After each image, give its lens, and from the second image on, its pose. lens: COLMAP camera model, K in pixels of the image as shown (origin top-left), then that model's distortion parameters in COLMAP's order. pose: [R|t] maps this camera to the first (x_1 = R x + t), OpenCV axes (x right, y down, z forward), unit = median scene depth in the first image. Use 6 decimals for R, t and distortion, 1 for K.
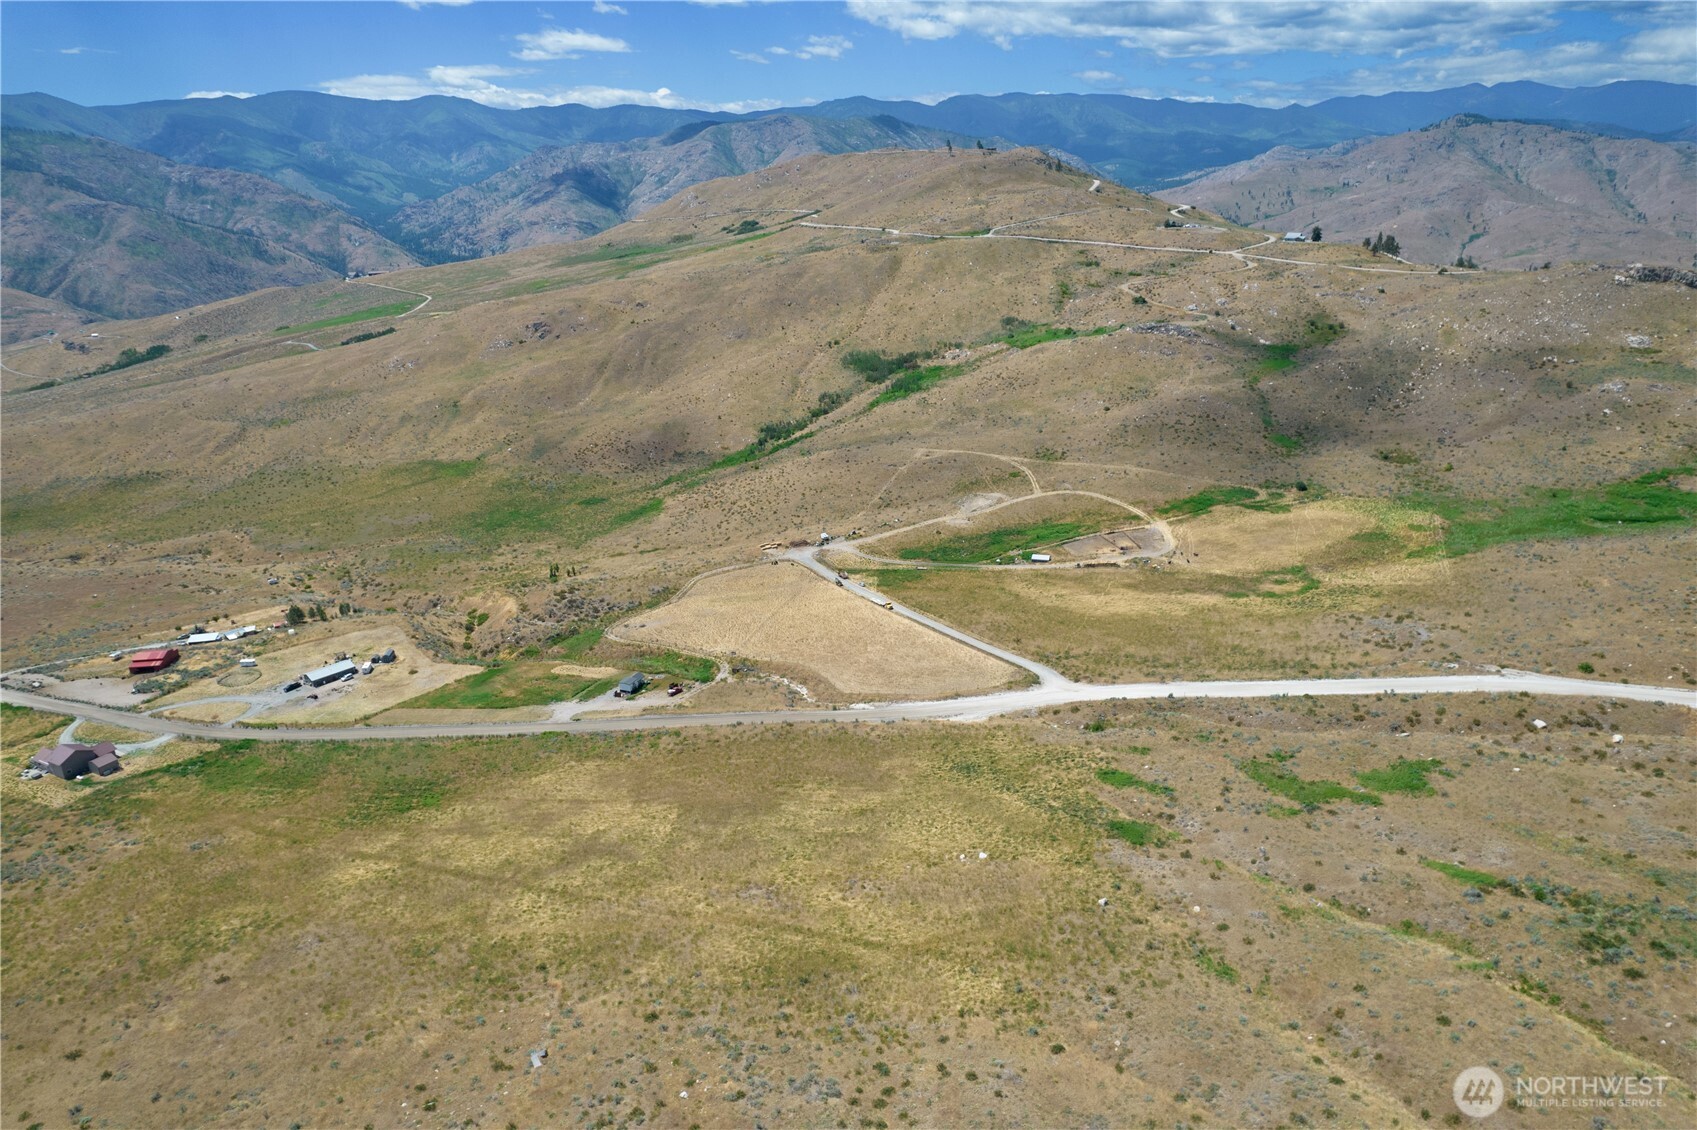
lens RADIAL K [[1079.4, 0, 842.2], [0, 1079.4, 573.9], [0, 0, 1]] dist [-0.076036, 0.070078]
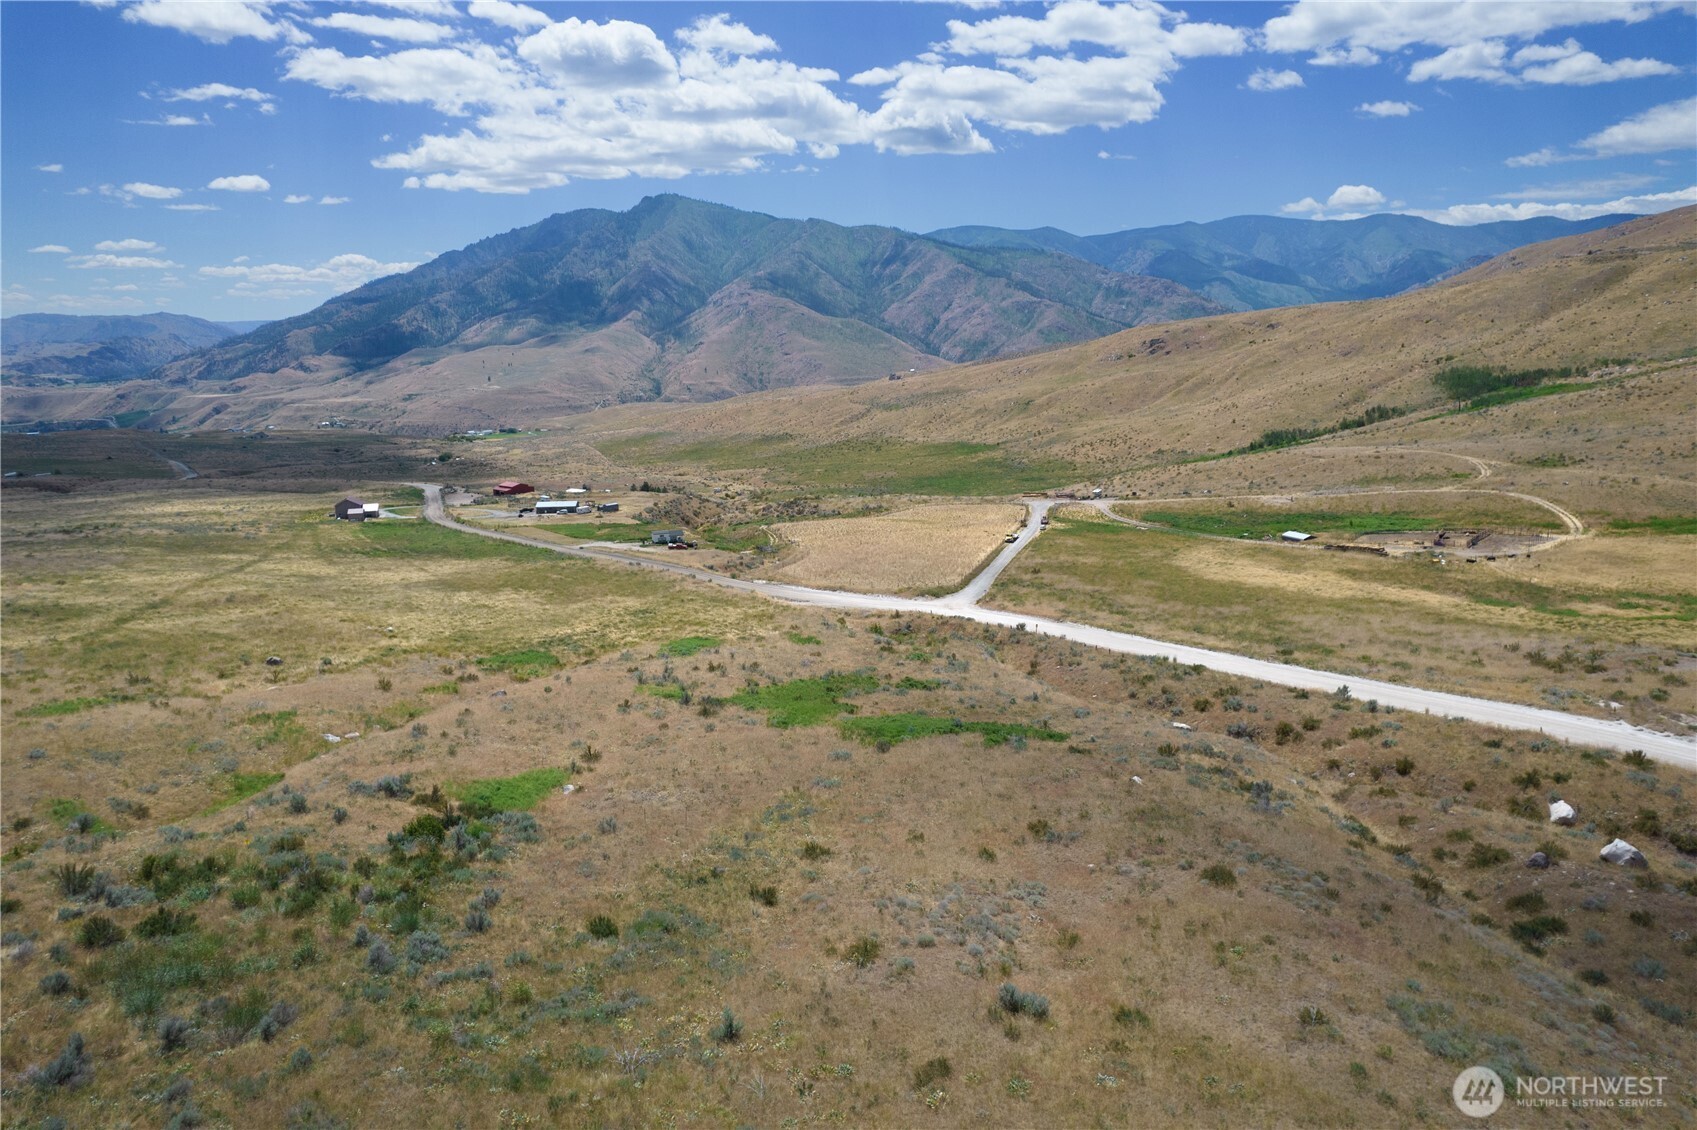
lens RADIAL K [[1079.4, 0, 842.8], [0, 1079.4, 562.6], [0, 0, 1]] dist [-0.076036, 0.070078]
pose [[0.690411, 0.165665, -0.704193, 0.271475], [-0.246804, 0.968964, -0.014019, 0.046803], [0.680015, 0.183476, 0.709870, 0.212669]]
